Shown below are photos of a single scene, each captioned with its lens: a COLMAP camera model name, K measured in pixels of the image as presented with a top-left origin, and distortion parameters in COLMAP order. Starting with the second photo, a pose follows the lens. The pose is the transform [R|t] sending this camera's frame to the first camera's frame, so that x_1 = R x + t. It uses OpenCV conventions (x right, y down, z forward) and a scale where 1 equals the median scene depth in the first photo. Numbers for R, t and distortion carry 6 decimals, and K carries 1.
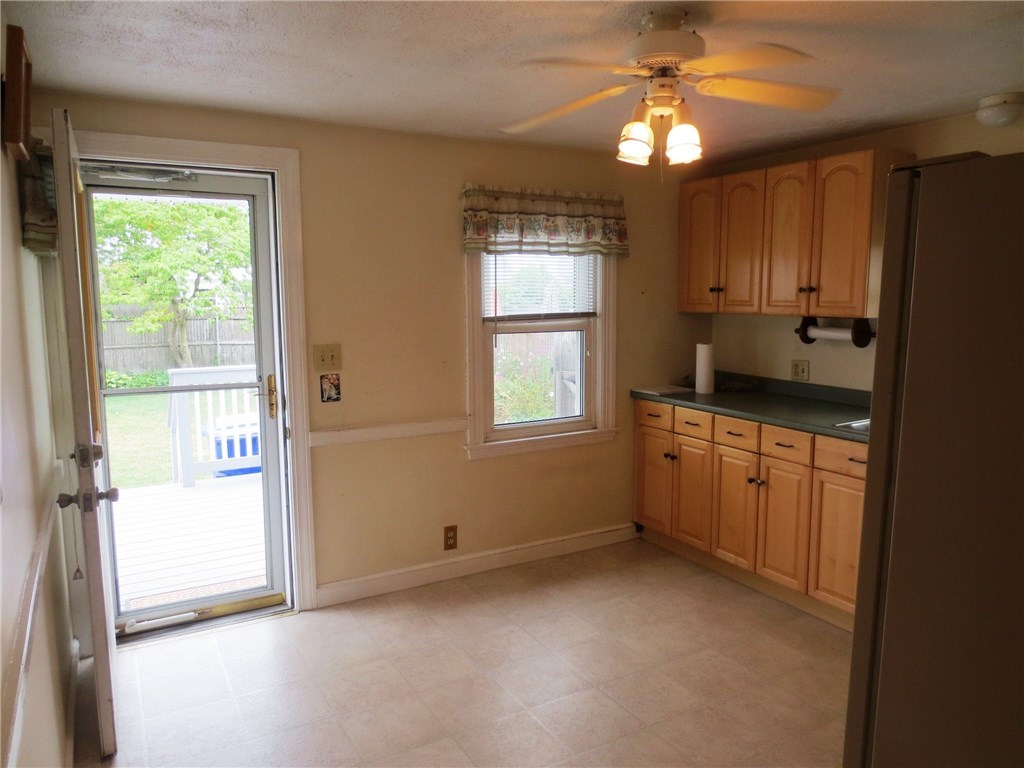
lens RADIAL K [[738.3, 0, 512.0], [0, 738.3, 384.0], [0, 0, 1]] dist [-0.010000, -0.003405]
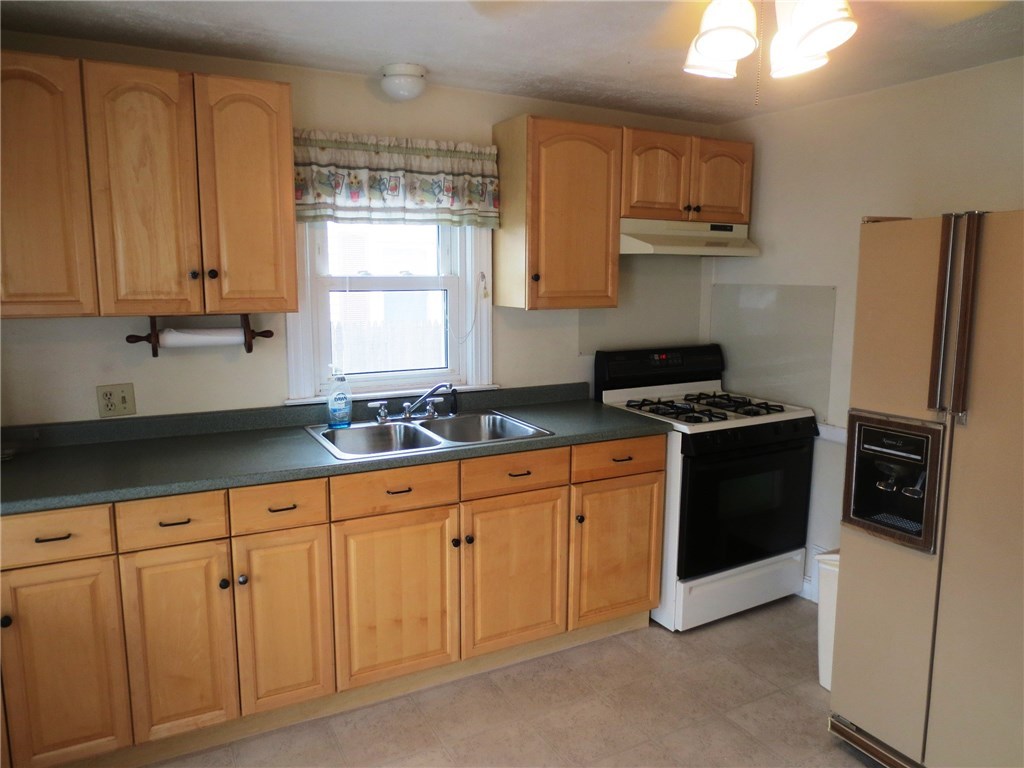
lens RADIAL K [[757.6, 0, 512.0], [0, 757.6, 384.0], [0, 0, 1]] dist [-0.010487, -0.004794]
pose [[0.010116, -0.147877, 0.988954, -0.271688], [0.116978, 0.982389, 0.145699, -0.095991], [-0.993083, 0.114212, 0.027236, 0.704741]]
